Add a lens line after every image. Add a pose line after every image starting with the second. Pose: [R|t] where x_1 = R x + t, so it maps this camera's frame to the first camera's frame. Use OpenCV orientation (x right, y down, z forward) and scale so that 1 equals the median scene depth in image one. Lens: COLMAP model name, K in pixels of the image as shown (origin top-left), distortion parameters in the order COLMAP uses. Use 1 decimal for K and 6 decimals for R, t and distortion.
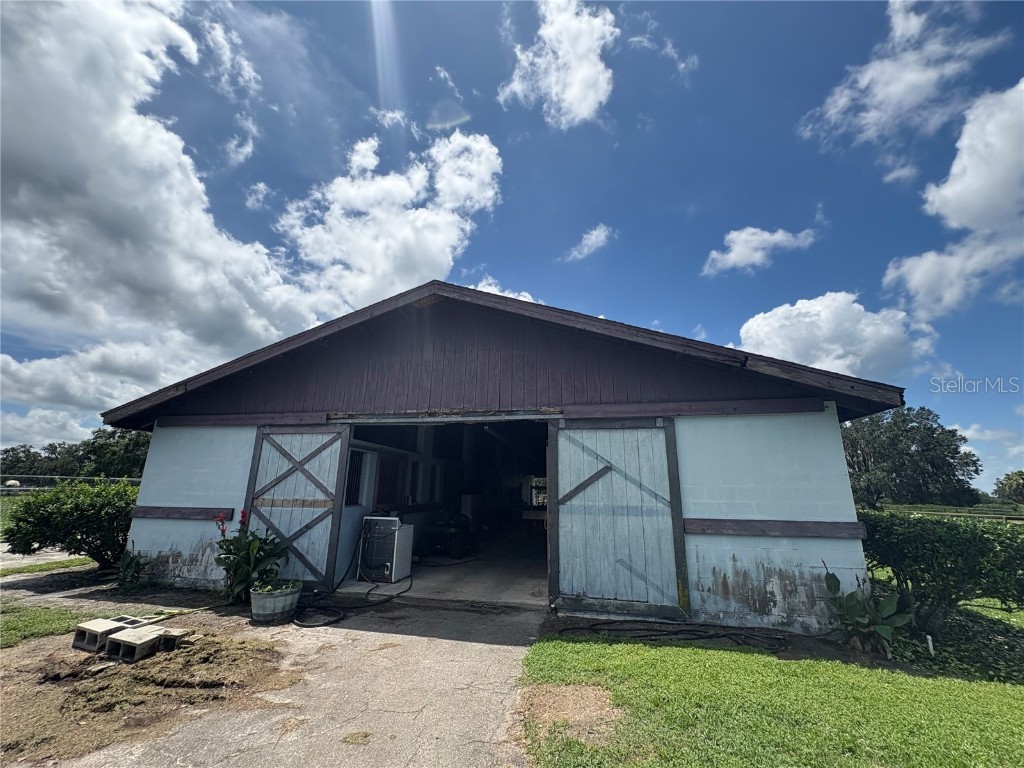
lens RADIAL K [[409.7, 0, 508.9], [0, 409.7, 380.1], [0, 0, 1]] dist [0.003948, 0.000191]
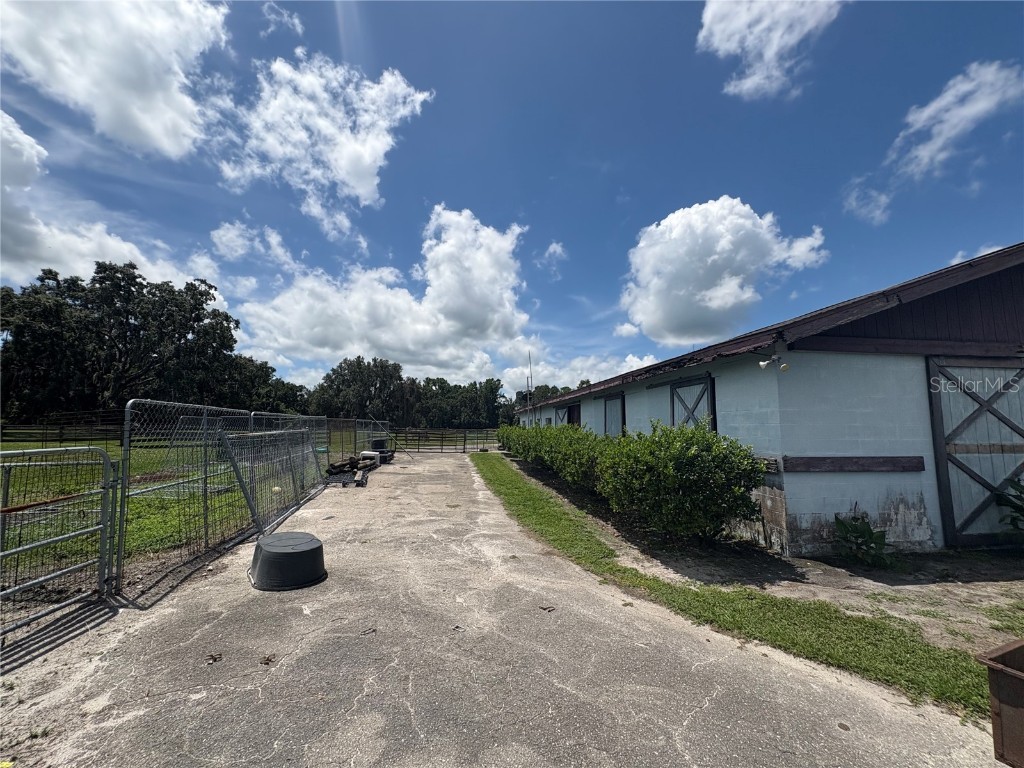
lens RADIAL K [[409.7, 0, 511.1], [0, 409.7, 384.8], [0, 0, 1]] dist [0.003948, 0.000191]
pose [[0.947478, 0.029050, 0.318500, -1.694512], [-0.074762, 0.988393, 0.132253, 0.126792], [-0.310961, -0.149118, 0.938652, 0.512071]]
